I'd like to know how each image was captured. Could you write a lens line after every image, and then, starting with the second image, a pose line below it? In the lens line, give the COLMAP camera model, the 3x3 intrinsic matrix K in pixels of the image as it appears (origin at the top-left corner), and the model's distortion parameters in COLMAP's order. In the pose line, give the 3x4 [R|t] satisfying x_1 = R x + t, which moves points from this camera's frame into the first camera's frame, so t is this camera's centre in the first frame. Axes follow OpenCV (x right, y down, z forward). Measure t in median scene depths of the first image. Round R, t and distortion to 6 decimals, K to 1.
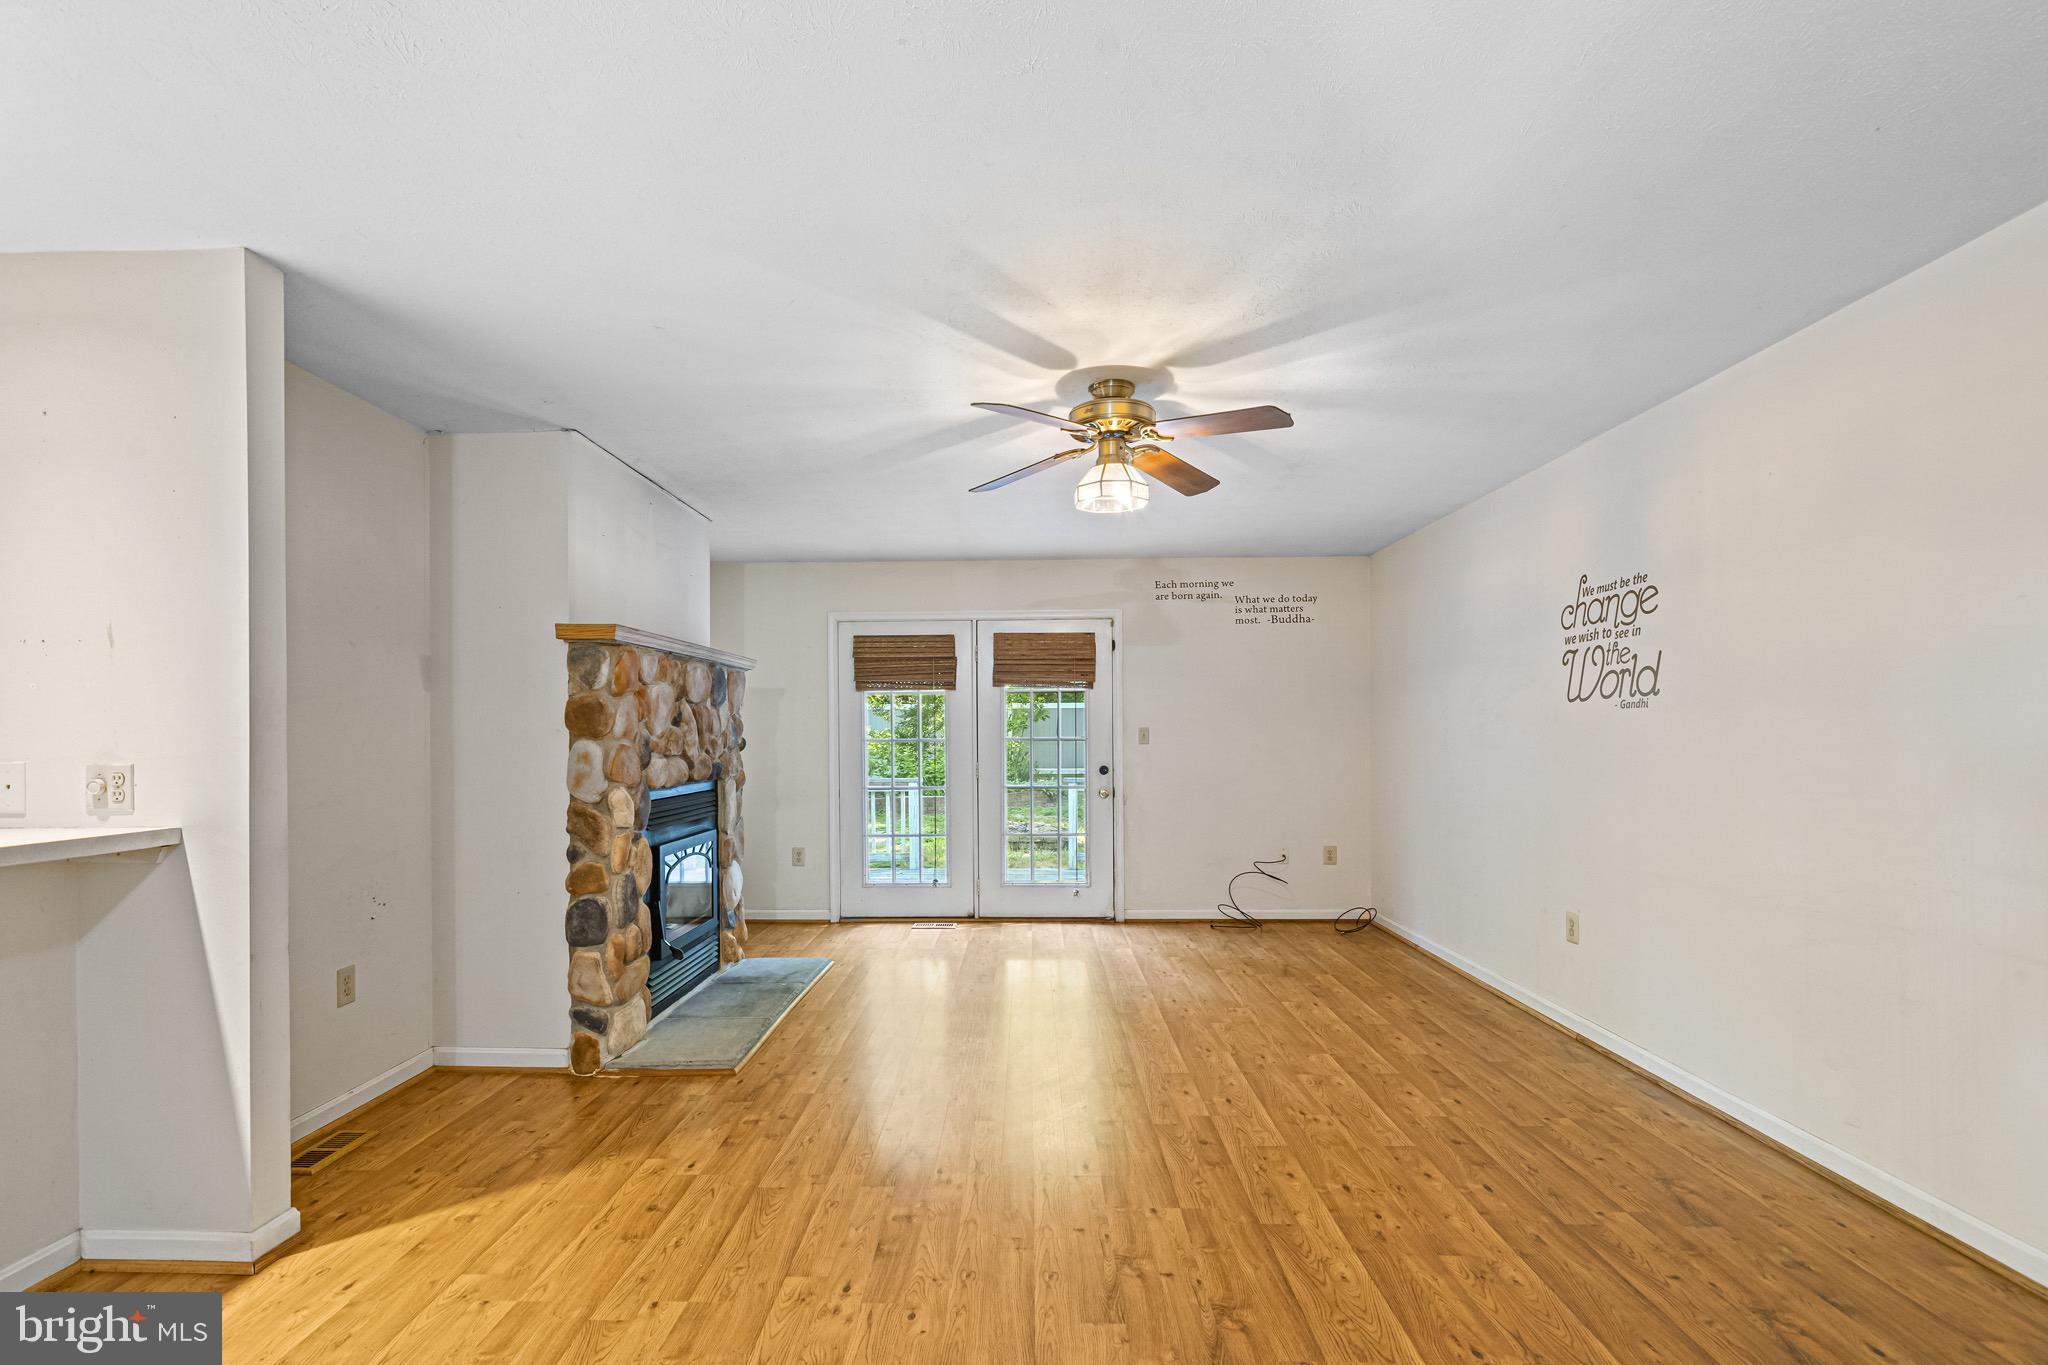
lens RADIAL K [[933.3, 0, 1005.9], [0, 933.3, 731.7], [0, 0, 1]] dist [-0.002271, 0.001252]
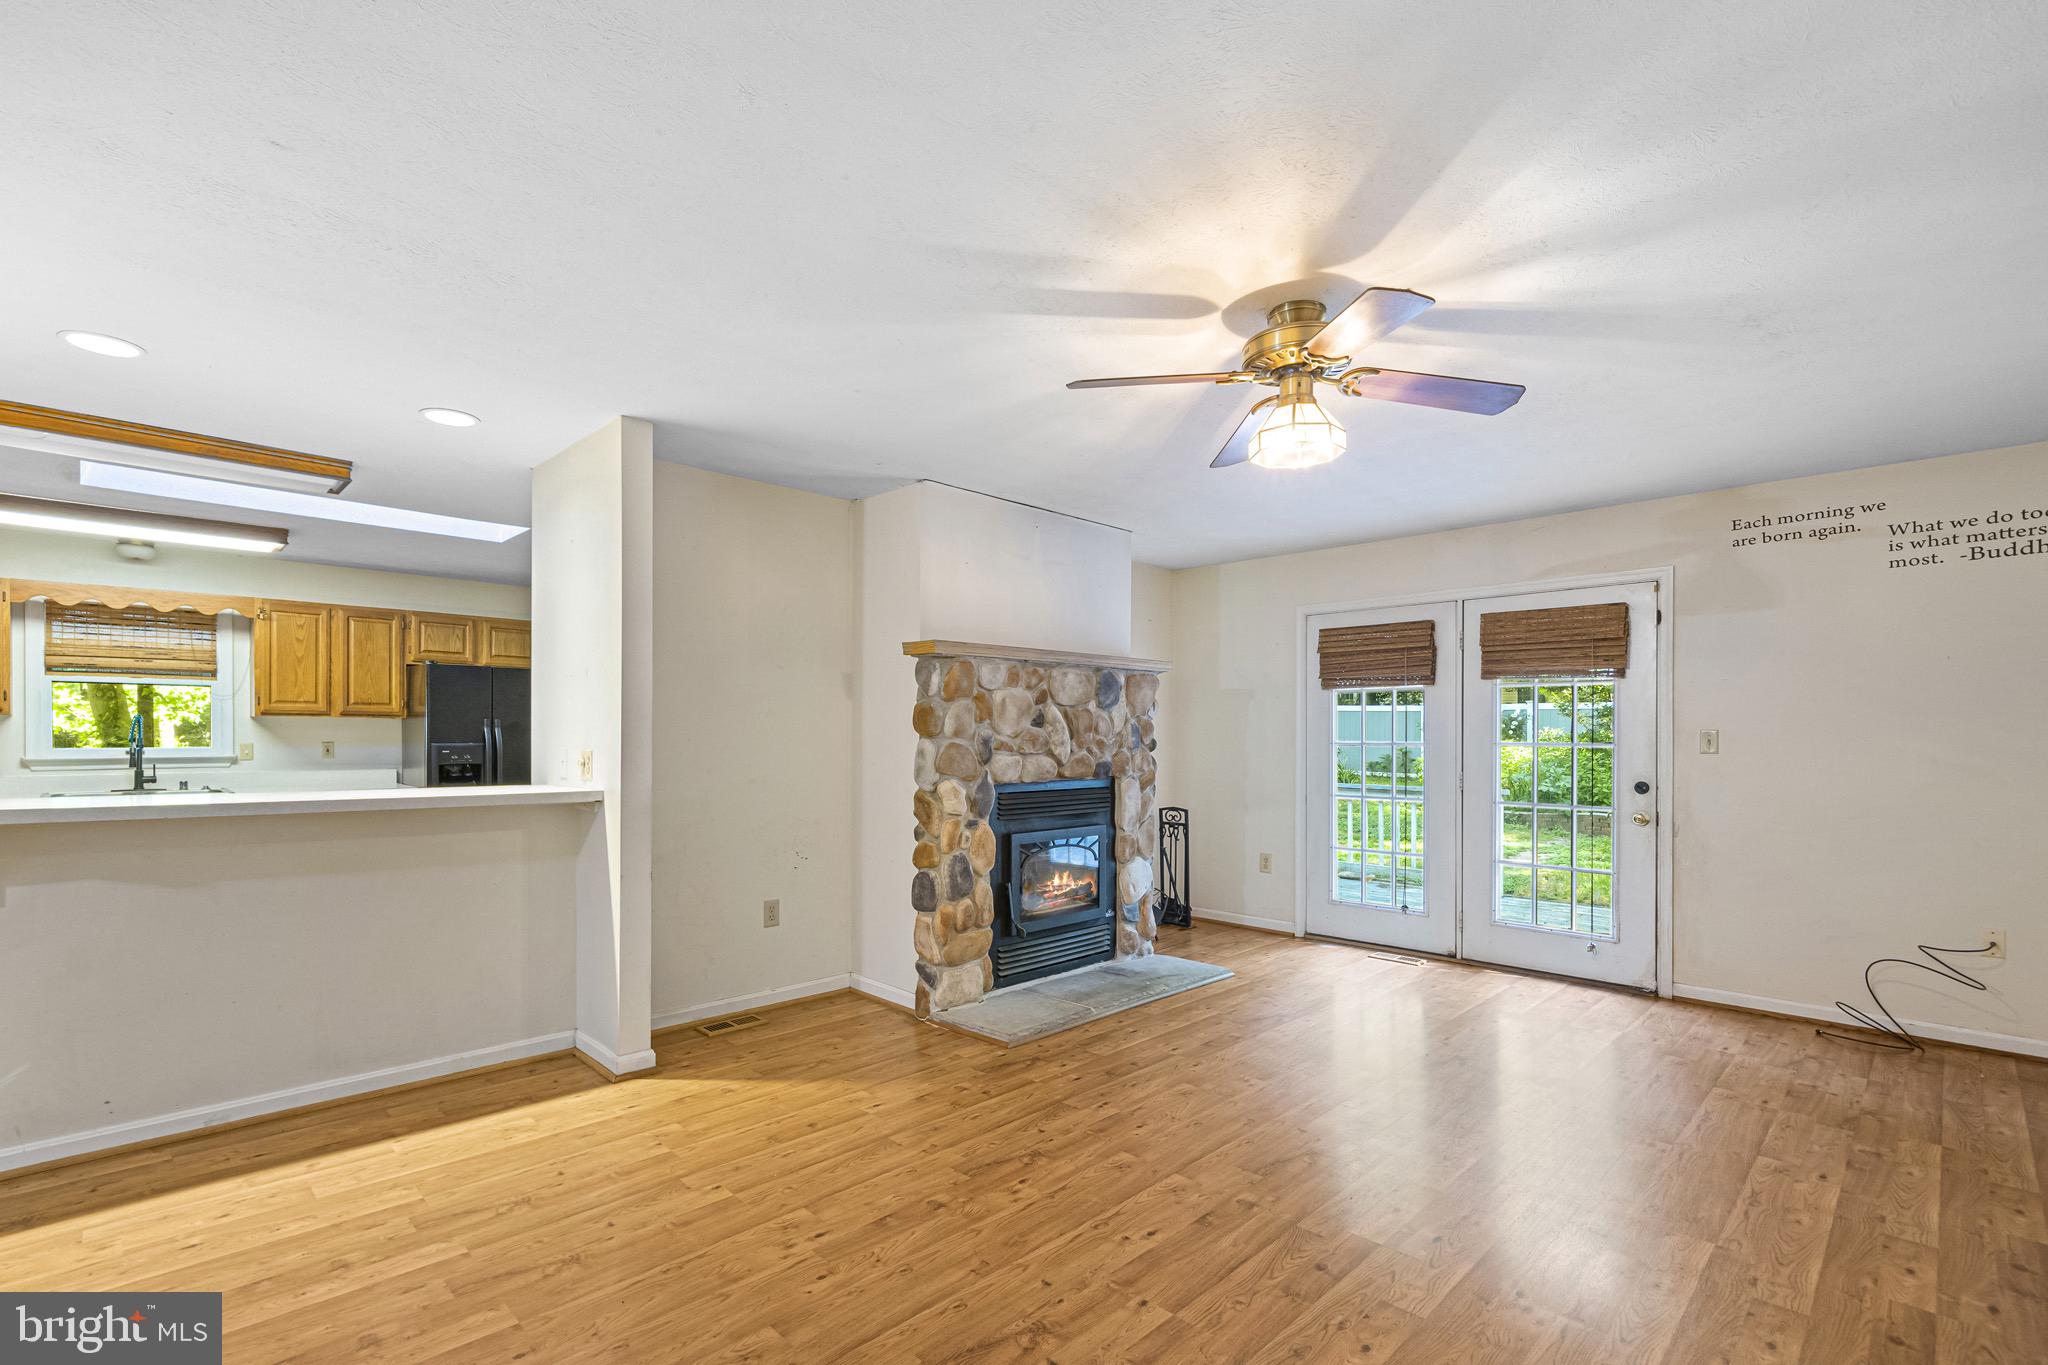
lens RADIAL K [[933.3, 0, 1000.4], [0, 933.3, 735.5], [0, 0, 1]] dist [-0.002271, 0.001252]
pose [[0.718405, 0.008023, -0.695579, 0.329273], [-0.006058, 0.999968, 0.005278, -0.001225], [0.695599, 0.000422, 0.718431, 0.155420]]
